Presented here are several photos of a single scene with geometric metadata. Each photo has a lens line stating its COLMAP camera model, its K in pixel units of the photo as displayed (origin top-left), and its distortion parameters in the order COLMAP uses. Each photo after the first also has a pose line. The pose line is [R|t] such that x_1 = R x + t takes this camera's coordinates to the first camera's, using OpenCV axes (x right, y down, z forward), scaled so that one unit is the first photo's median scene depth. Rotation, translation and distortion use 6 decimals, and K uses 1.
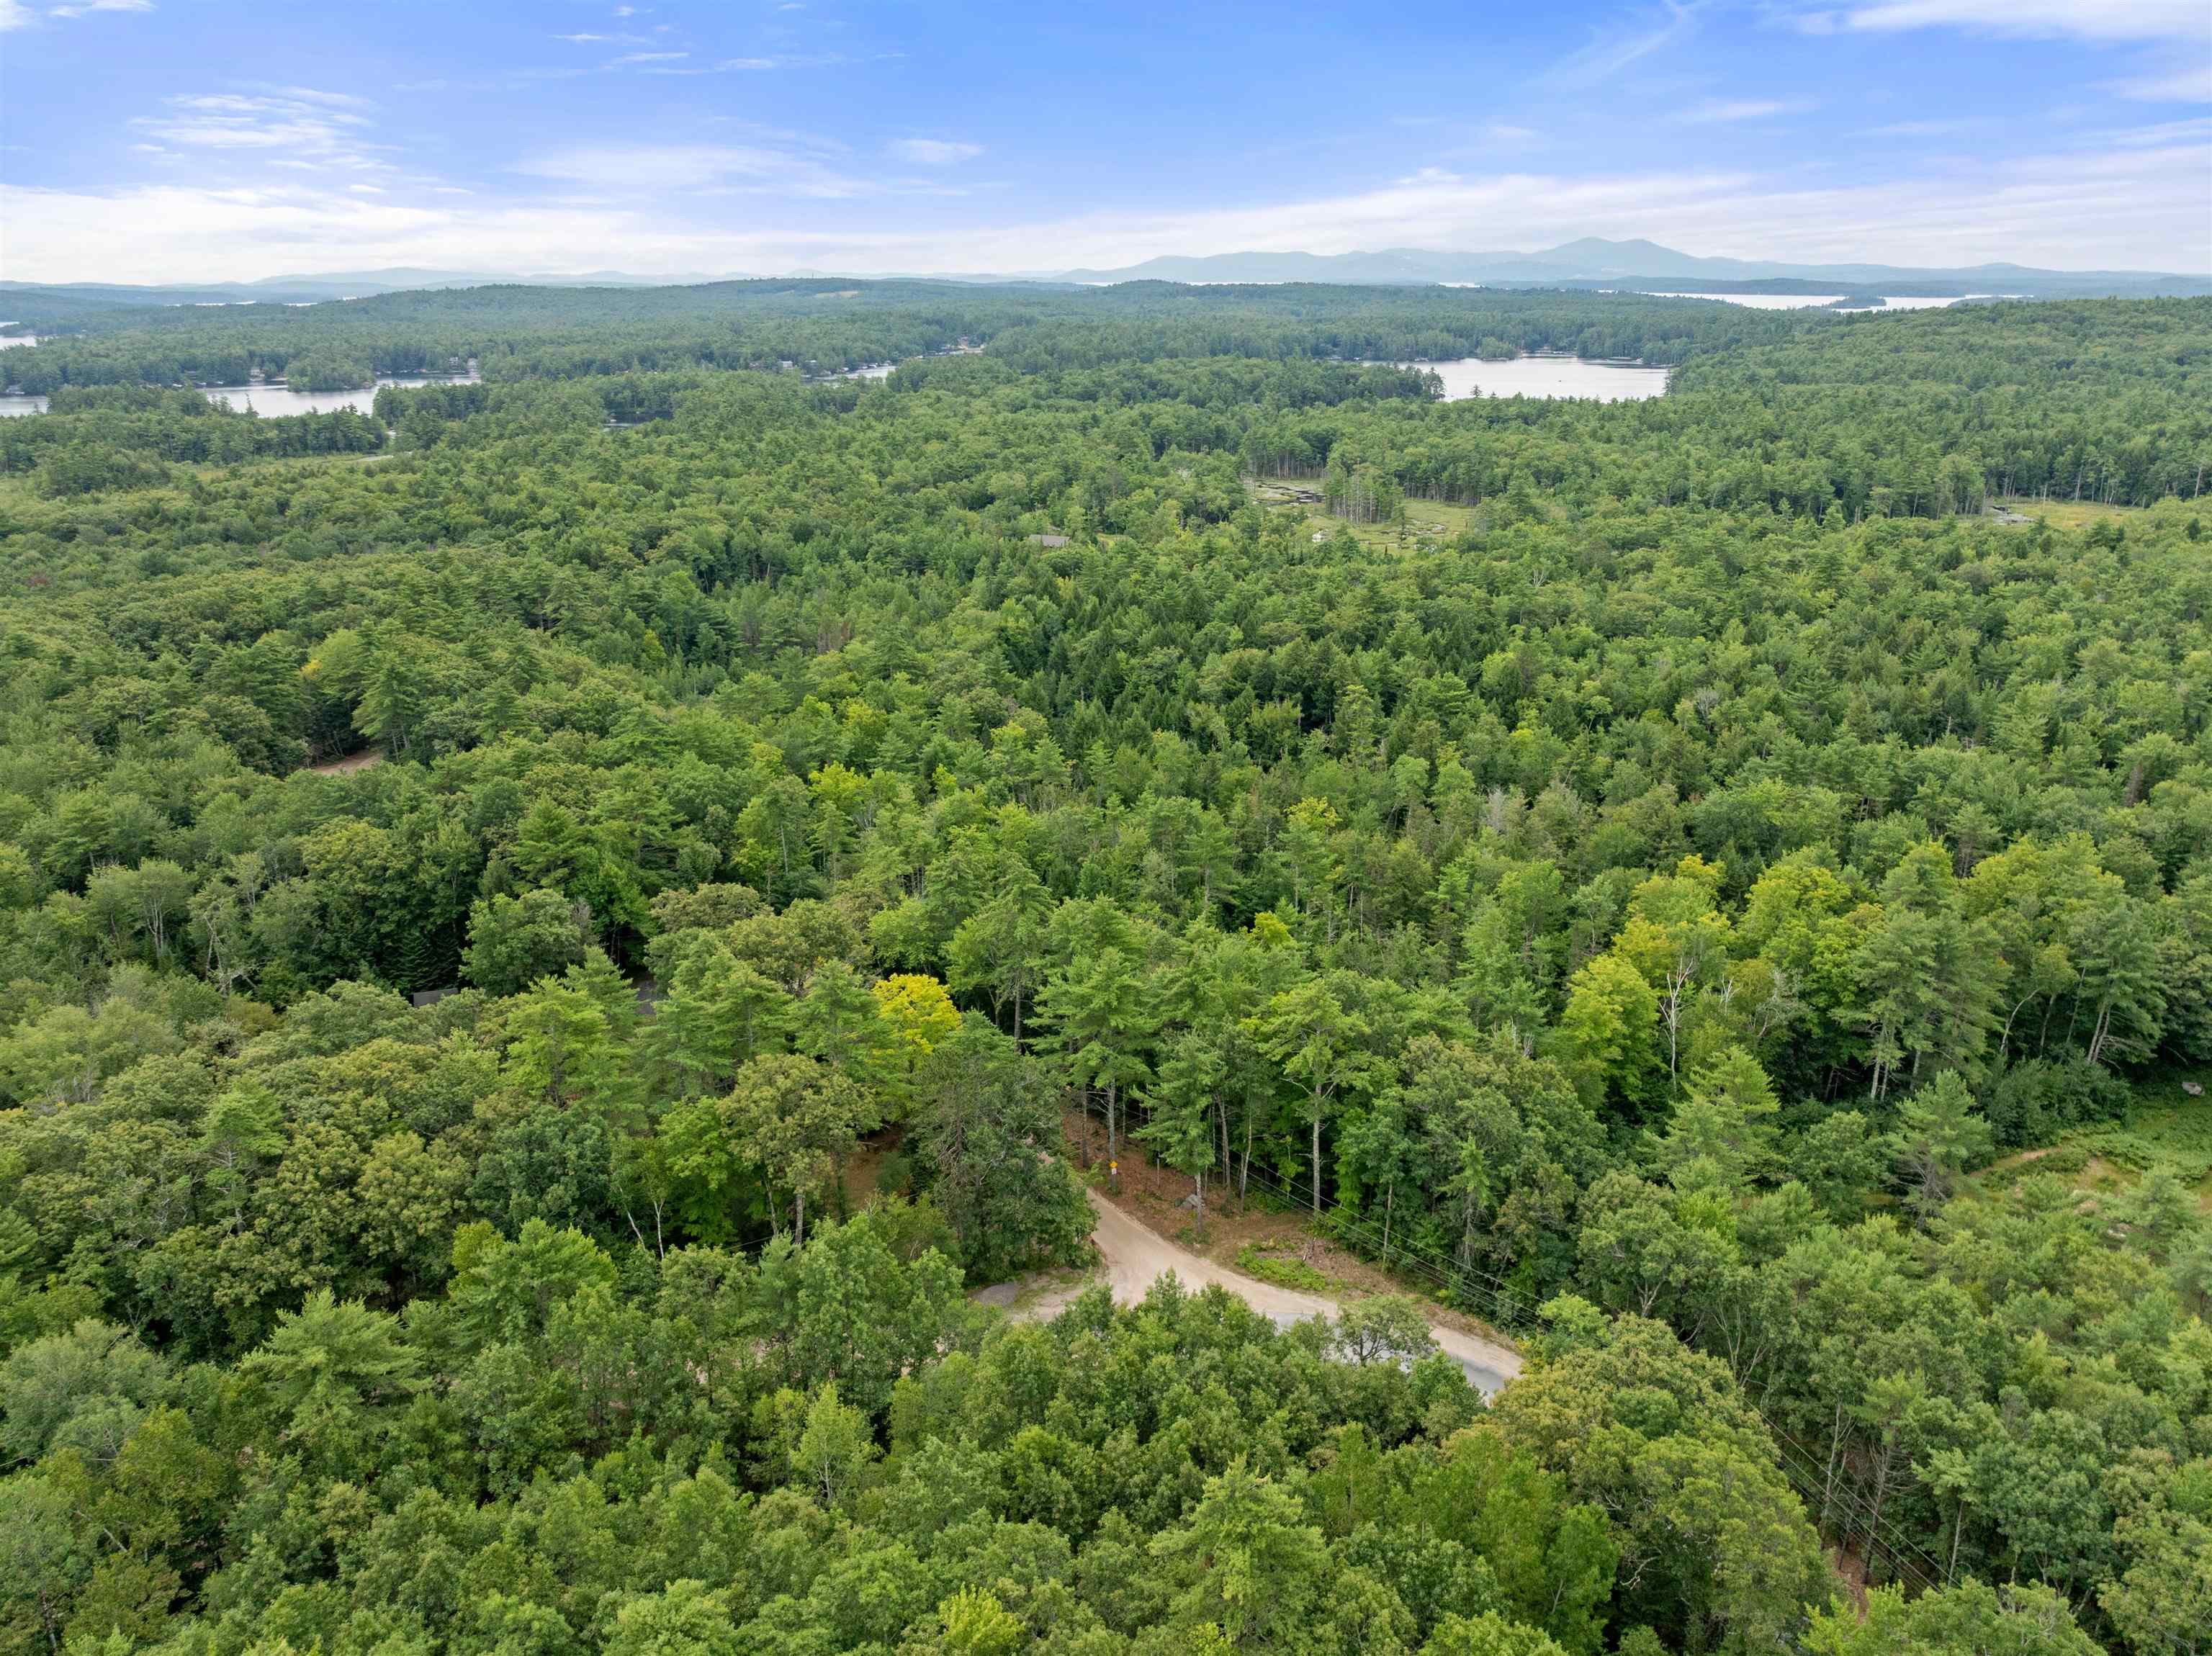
lens RADIAL K [[1588.7, 0, 1111.5], [0, 1588.7, 833.6], [0, 0, 1]] dist [-0.038690, -0.003080]
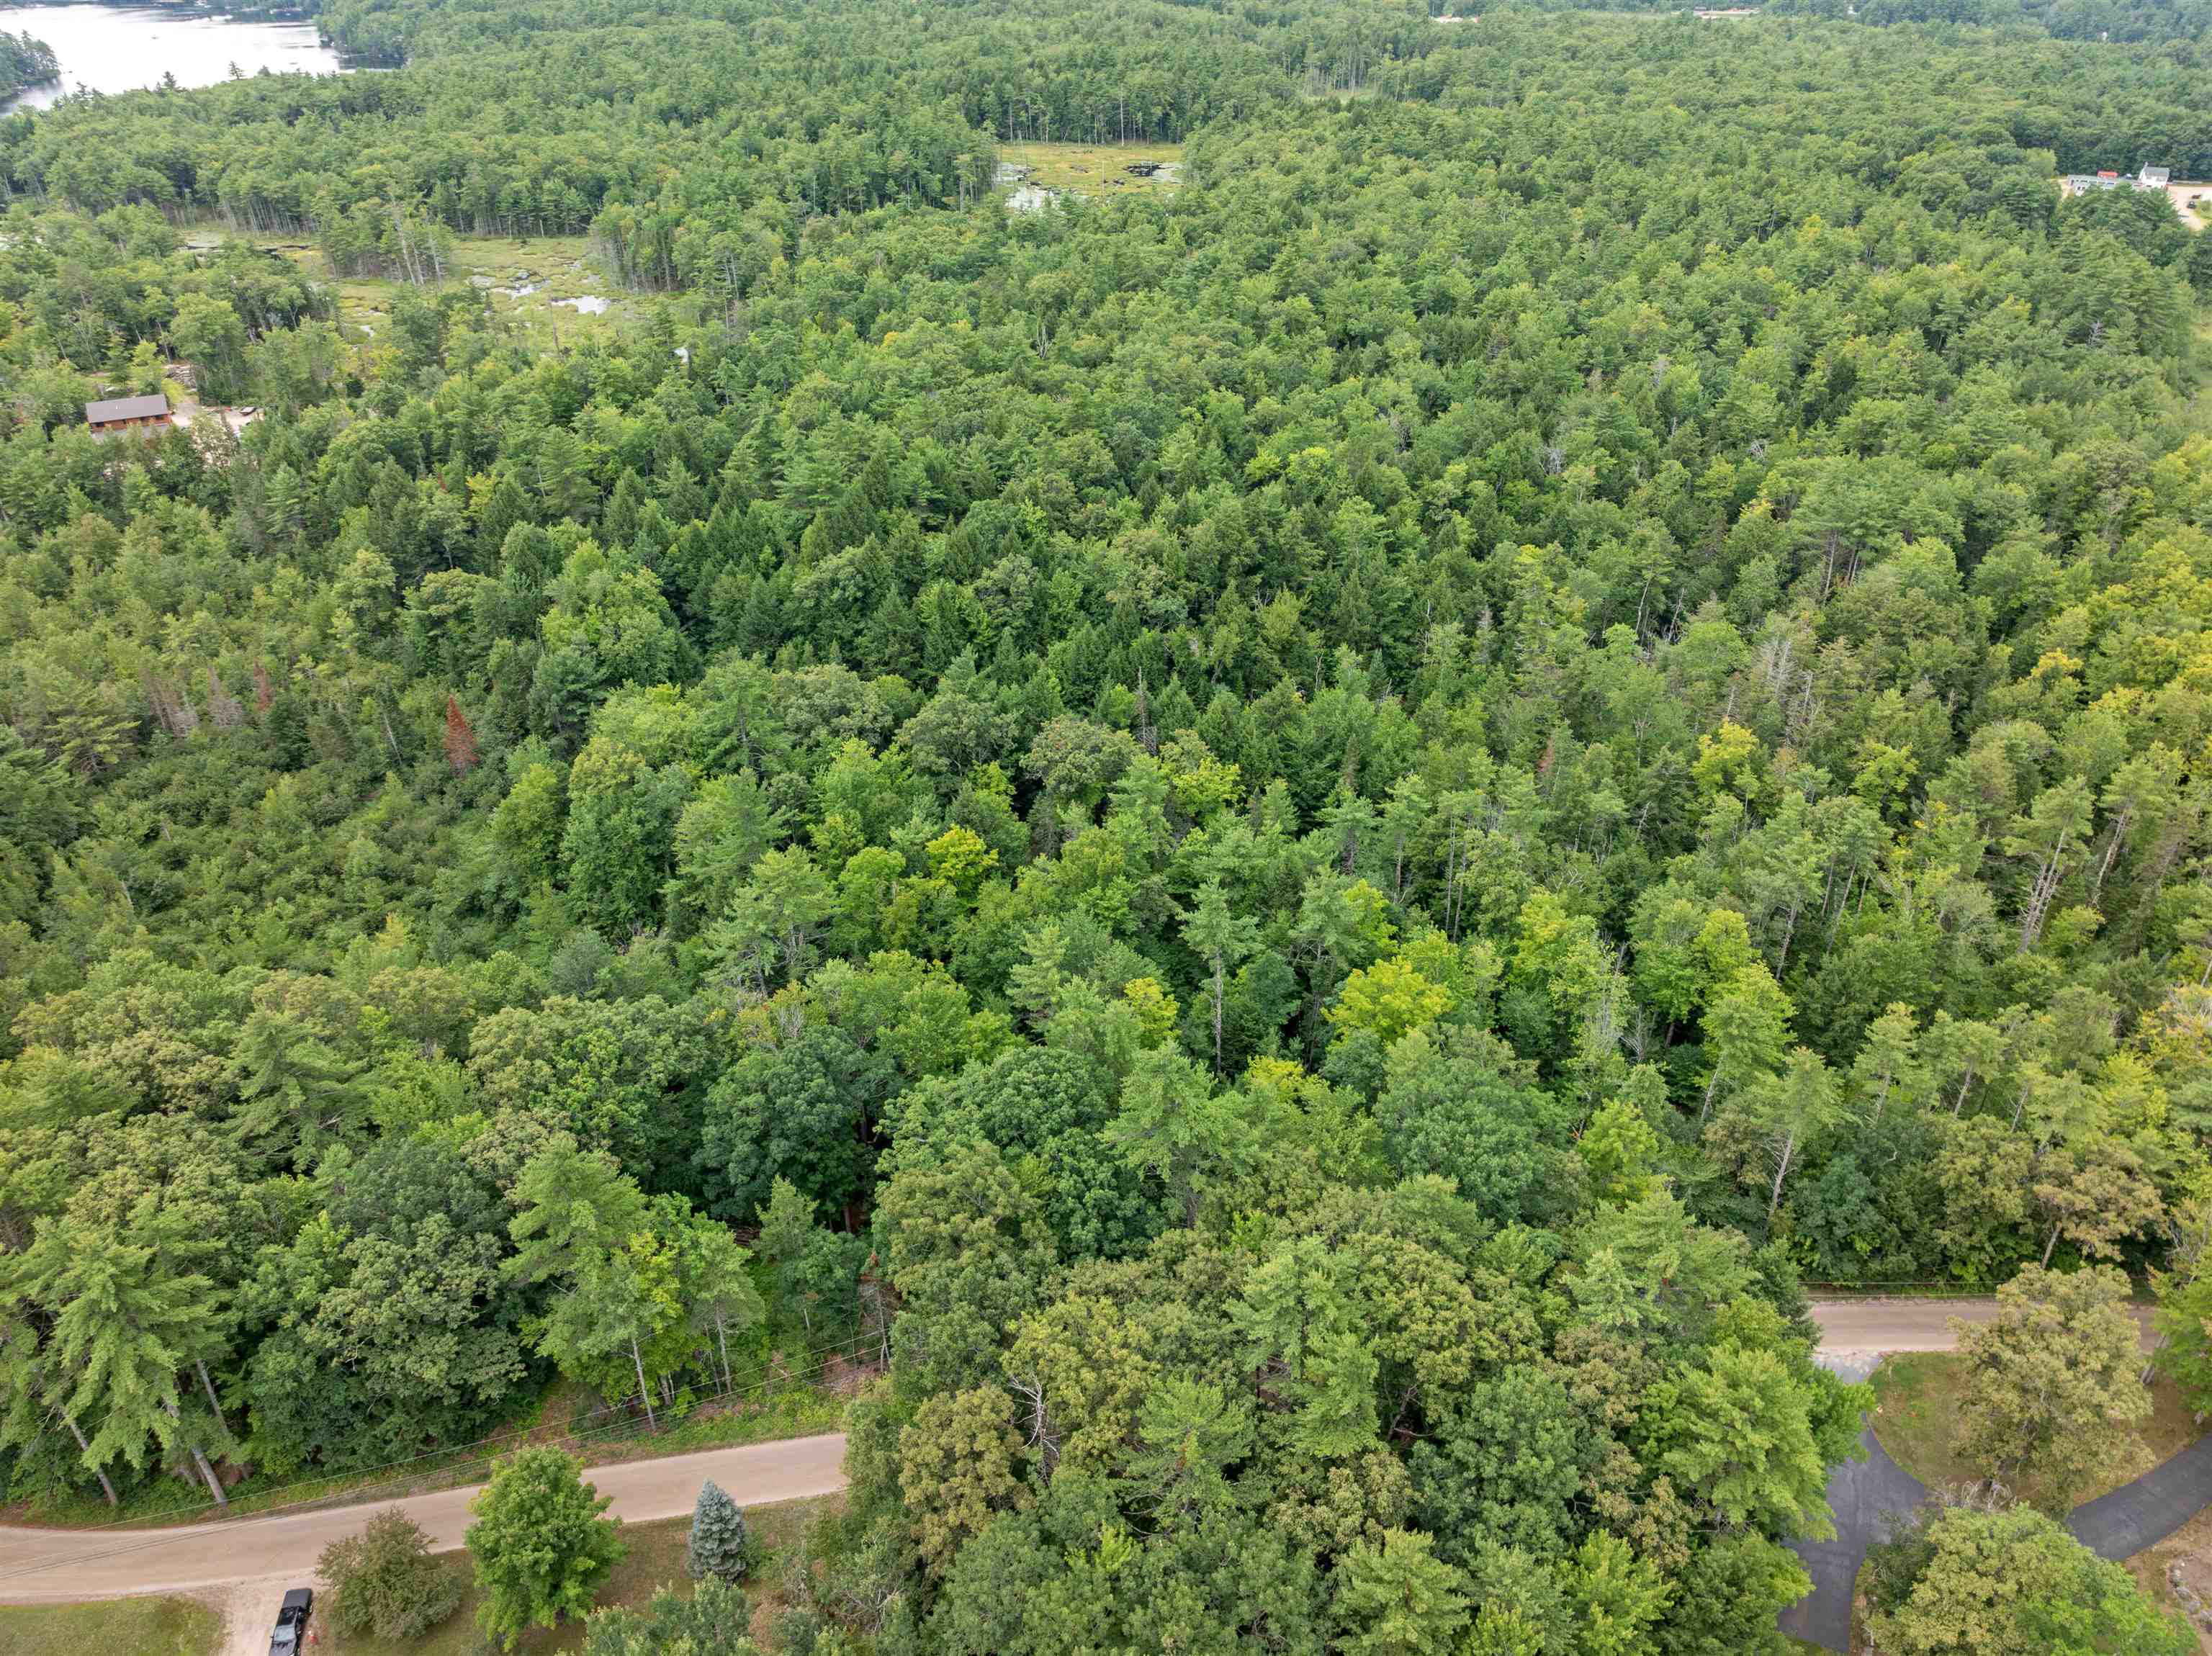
lens RADIAL K [[1583.6, 0, 1118.1], [0, 1583.6, 781.7], [0, 0, 1]] dist [-0.053672, 0.031092]
pose [[0.623344, -0.378583, 0.684191, -0.439828], [0.245853, 0.925497, 0.288117, -0.214421], [-0.742293, -0.011386, 0.669979, 0.510982]]
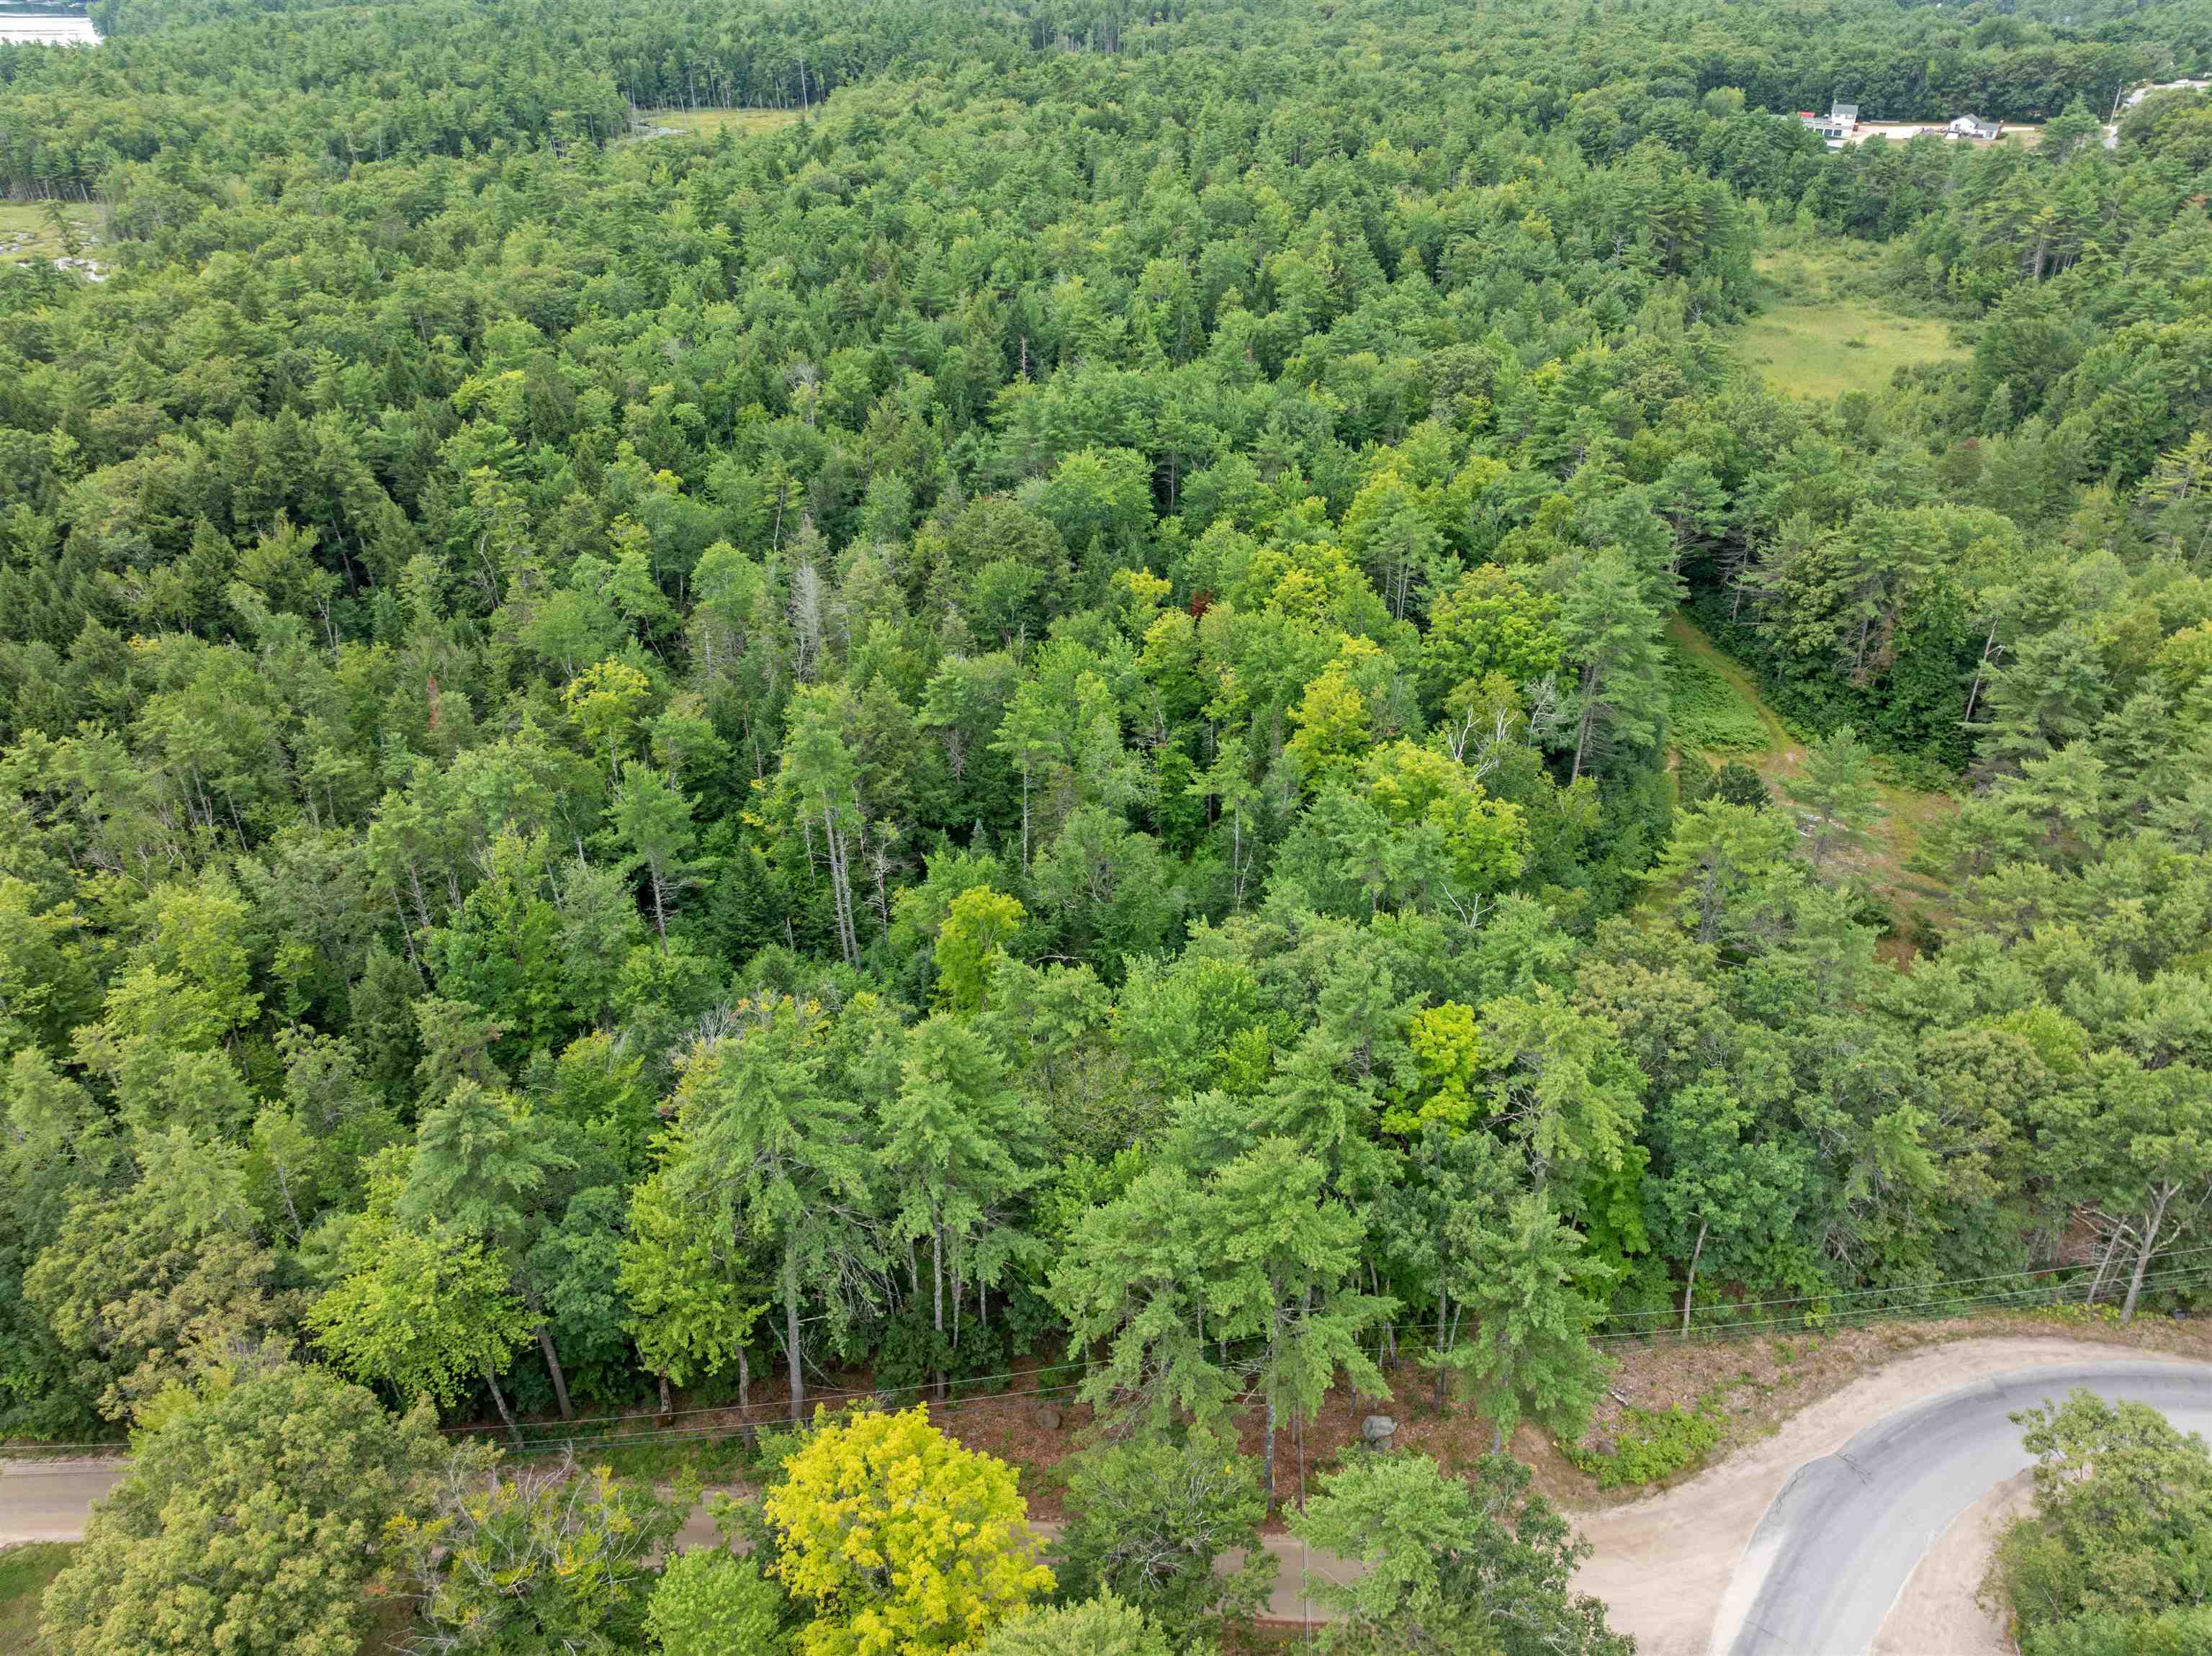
lens RADIAL K [[1566.4, 0, 1106.0], [0, 1566.4, 828.0], [0, 0, 1]] dist [-0.052751, 0.026855]
pose [[0.610747, -0.402860, 0.681684, -0.138136], [0.256983, 0.915147, 0.310591, -0.073451], [-0.748965, -0.014511, 0.662451, 0.331049]]
